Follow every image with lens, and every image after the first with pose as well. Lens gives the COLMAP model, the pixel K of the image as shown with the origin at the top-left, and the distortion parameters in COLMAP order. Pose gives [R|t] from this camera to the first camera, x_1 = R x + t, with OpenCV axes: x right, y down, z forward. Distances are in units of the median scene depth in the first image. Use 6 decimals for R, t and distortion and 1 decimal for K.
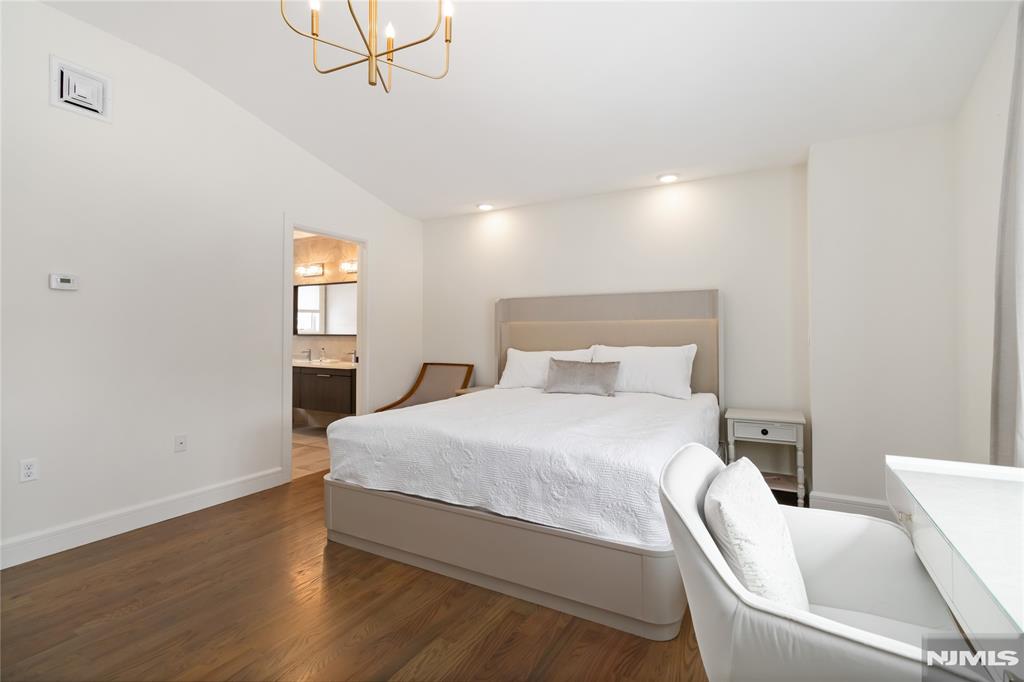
lens RADIAL K [[472.7, 0, 518.1], [0, 472.7, 327.4], [0, 0, 1]] dist [-0.001932, -0.000690]
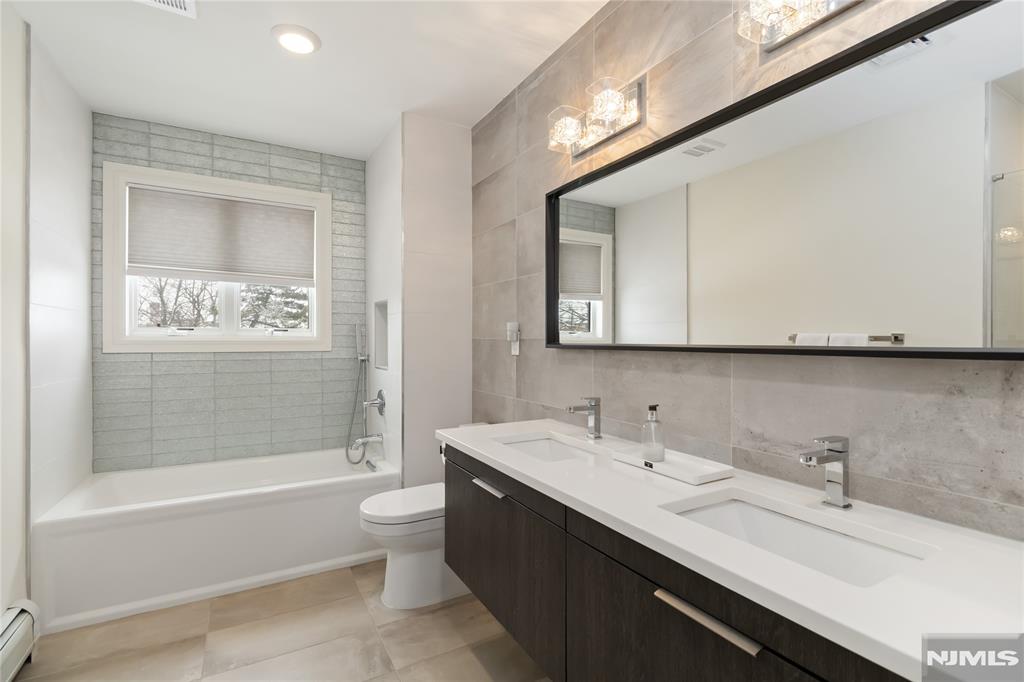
lens RADIAL K [[472.7, 0, 518.1], [0, 472.7, 327.4], [0, 0, 1]] dist [-0.001932, -0.000690]
pose [[0.863506, -0.017480, -0.504036, -0.333972], [0.008550, 0.999763, -0.020025, 0.009197], [0.504267, 0.012982, 0.863450, 0.720677]]
